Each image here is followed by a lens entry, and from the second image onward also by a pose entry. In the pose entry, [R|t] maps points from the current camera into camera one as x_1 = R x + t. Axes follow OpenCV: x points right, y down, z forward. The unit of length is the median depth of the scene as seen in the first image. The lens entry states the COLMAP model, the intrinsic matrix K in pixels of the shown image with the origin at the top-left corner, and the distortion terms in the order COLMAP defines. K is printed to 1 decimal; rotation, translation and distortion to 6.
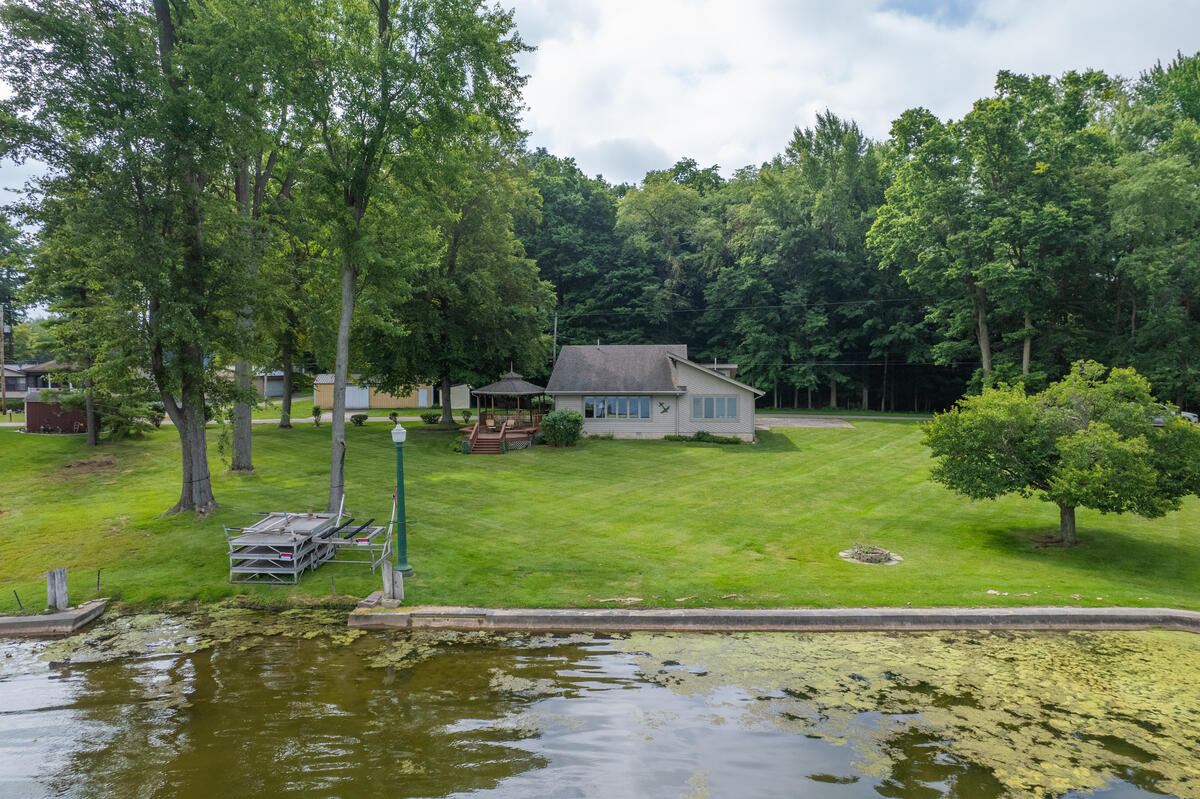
lens RADIAL K [[772.6, 0, 600.0], [0, 772.6, 399.5], [0, 0, 1]] dist [-0.099482, 0.090424]
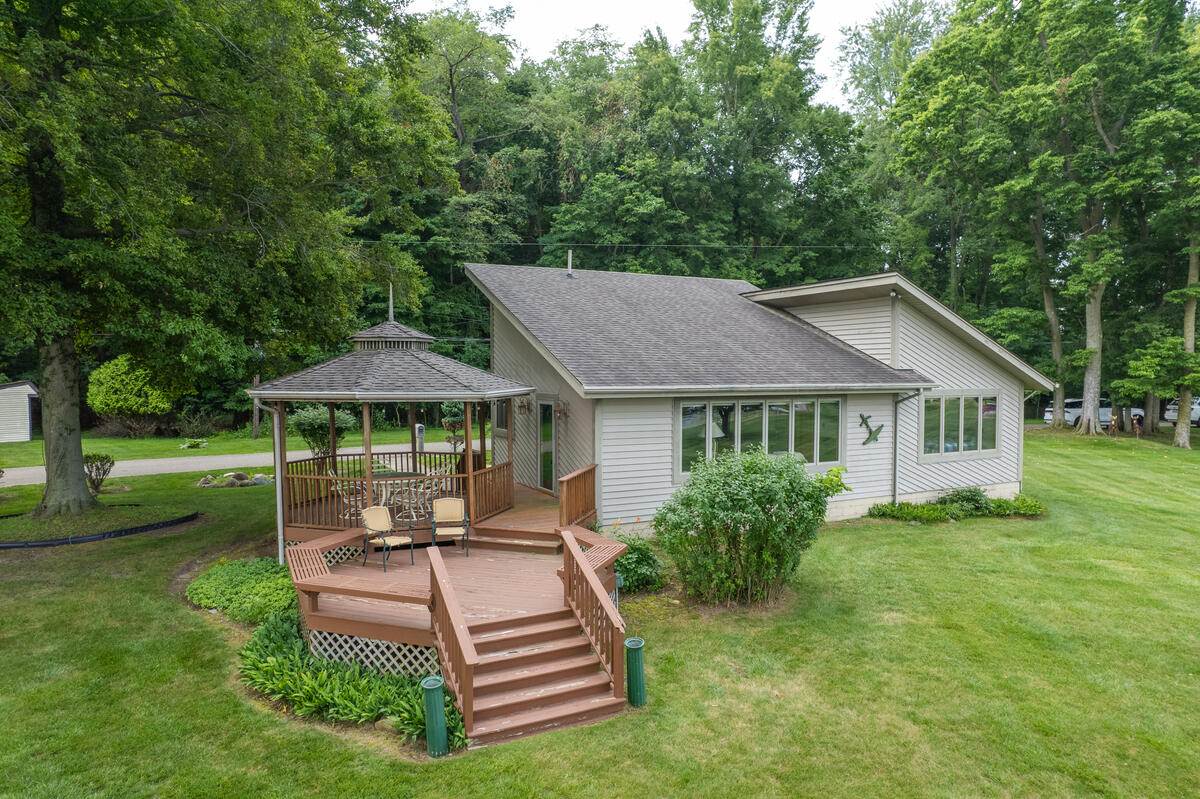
lens RADIAL K [[772.6, 0, 600.0], [0, 772.6, 399.5], [0, 0, 1]] dist [-0.099482, 0.090424]
pose [[0.843168, -0.017178, 0.537375, -0.213023], [0.023547, 0.999710, -0.004989, -0.004105], [-0.537134, 0.016860, 0.843328, 0.771171]]
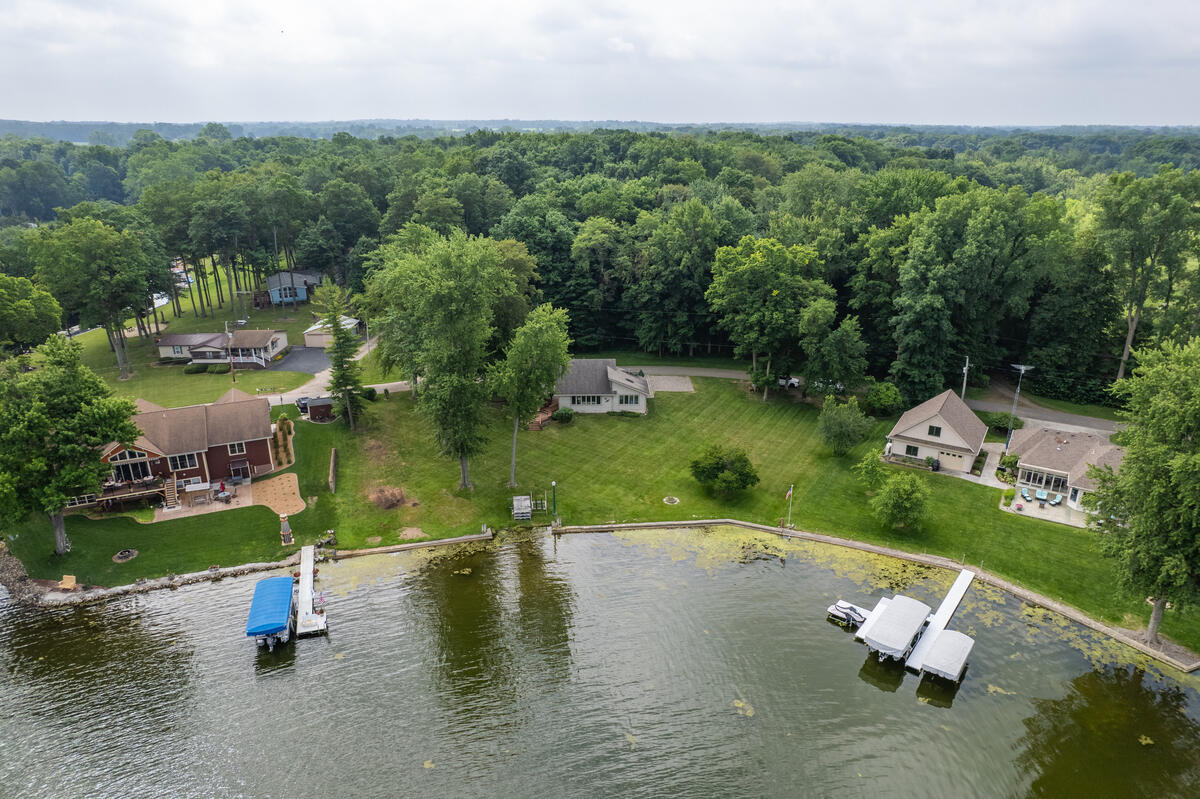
lens RADIAL K [[772.6, 0, 600.0], [0, 772.6, 399.5], [0, 0, 1]] dist [-0.099482, 0.090424]
pose [[0.992400, -0.037353, 0.117249, -0.205359], [0.000463, 0.953944, 0.299986, -0.678367], [-0.123054, -0.297652, 0.946711, -1.163600]]
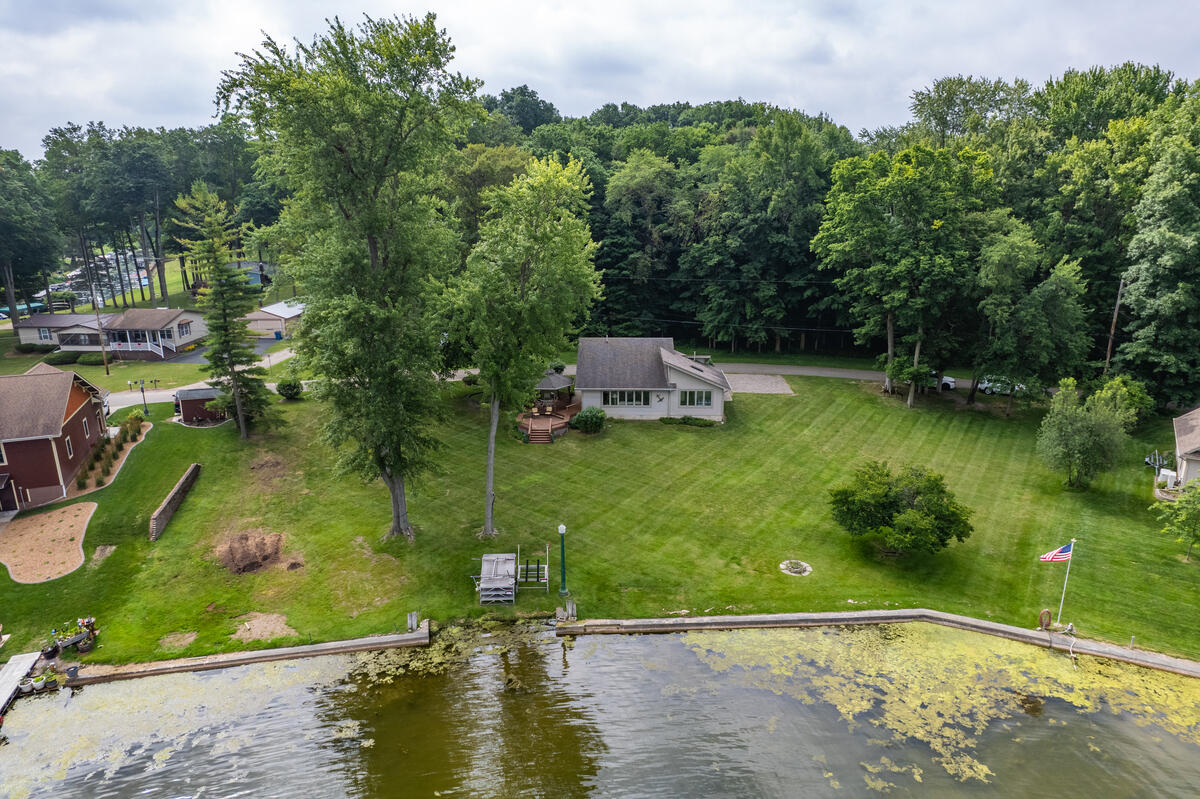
lens RADIAL K [[772.6, 0, 600.0], [0, 772.6, 399.5], [0, 0, 1]] dist [-0.099482, 0.090424]
pose [[0.996925, -0.017879, 0.076292, -0.132835], [0.000004, 0.973632, 0.228126, -0.308176], [-0.078359, -0.227425, 0.970638, -0.353572]]
